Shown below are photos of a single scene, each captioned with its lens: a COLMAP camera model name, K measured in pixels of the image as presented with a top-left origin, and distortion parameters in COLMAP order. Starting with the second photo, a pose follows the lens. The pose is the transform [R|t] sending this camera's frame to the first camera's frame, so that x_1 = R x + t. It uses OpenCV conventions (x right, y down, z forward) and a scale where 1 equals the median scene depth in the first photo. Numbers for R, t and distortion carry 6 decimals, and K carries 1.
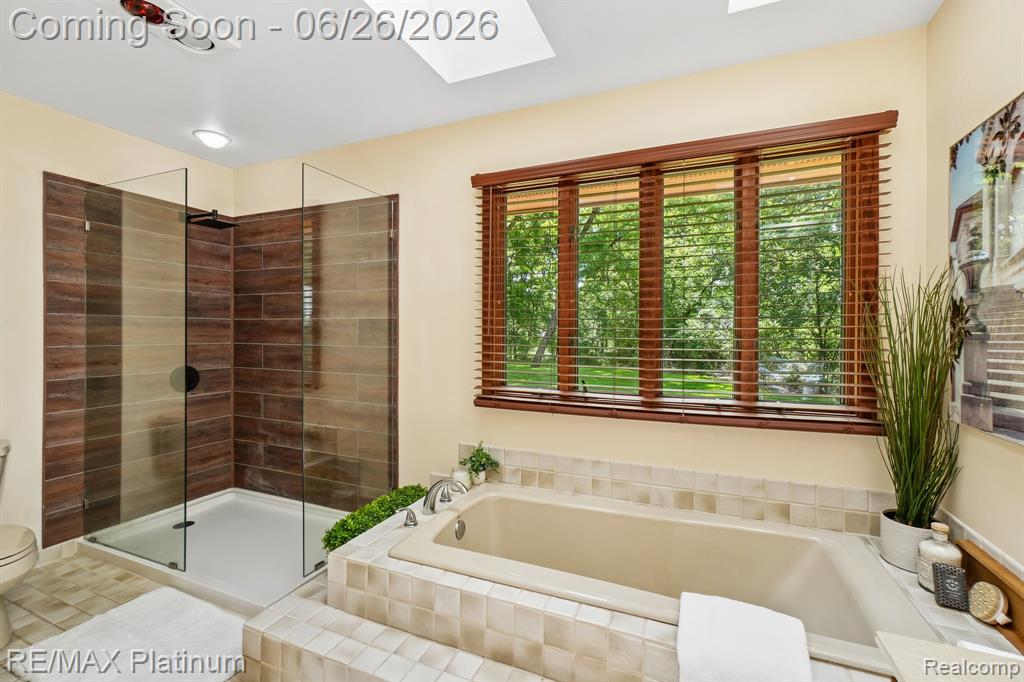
lens RADIAL K [[443.7, 0, 521.0], [0, 443.7, 336.5], [0, 0, 1]] dist [-0.010867, 0.003044]
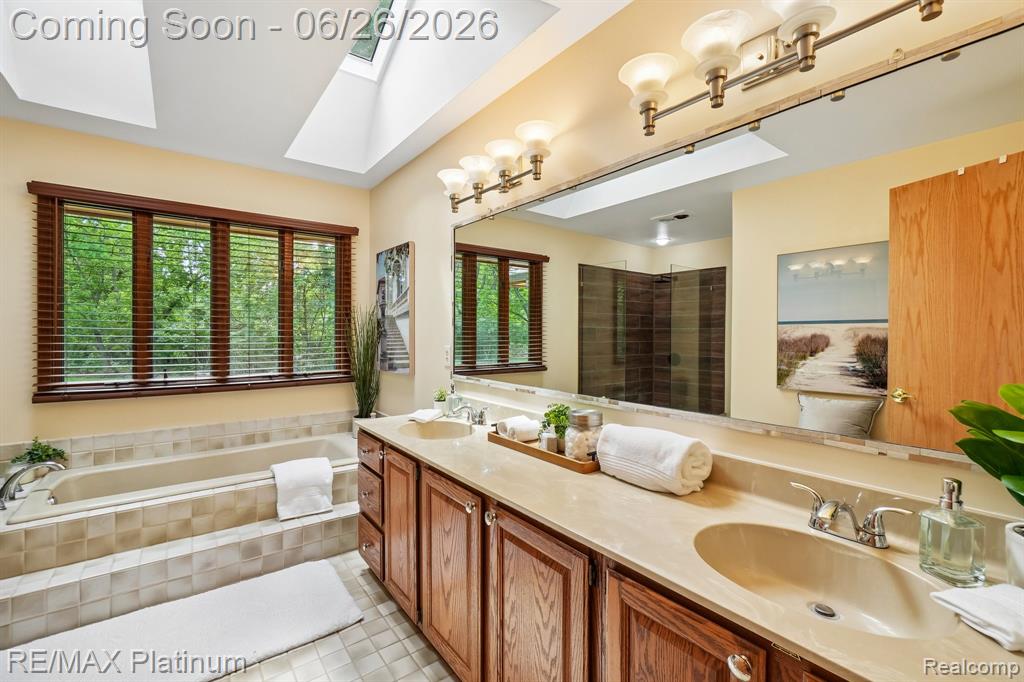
lens RADIAL K [[443.7, 0, 518.6], [0, 443.7, 336.2], [0, 0, 1]] dist [-0.010867, 0.003044]
pose [[0.495673, -0.010919, 0.868441, -0.577820], [0.002494, 0.999935, 0.011149, -0.011711], [-0.868506, -0.003360, 0.495667, -0.680596]]
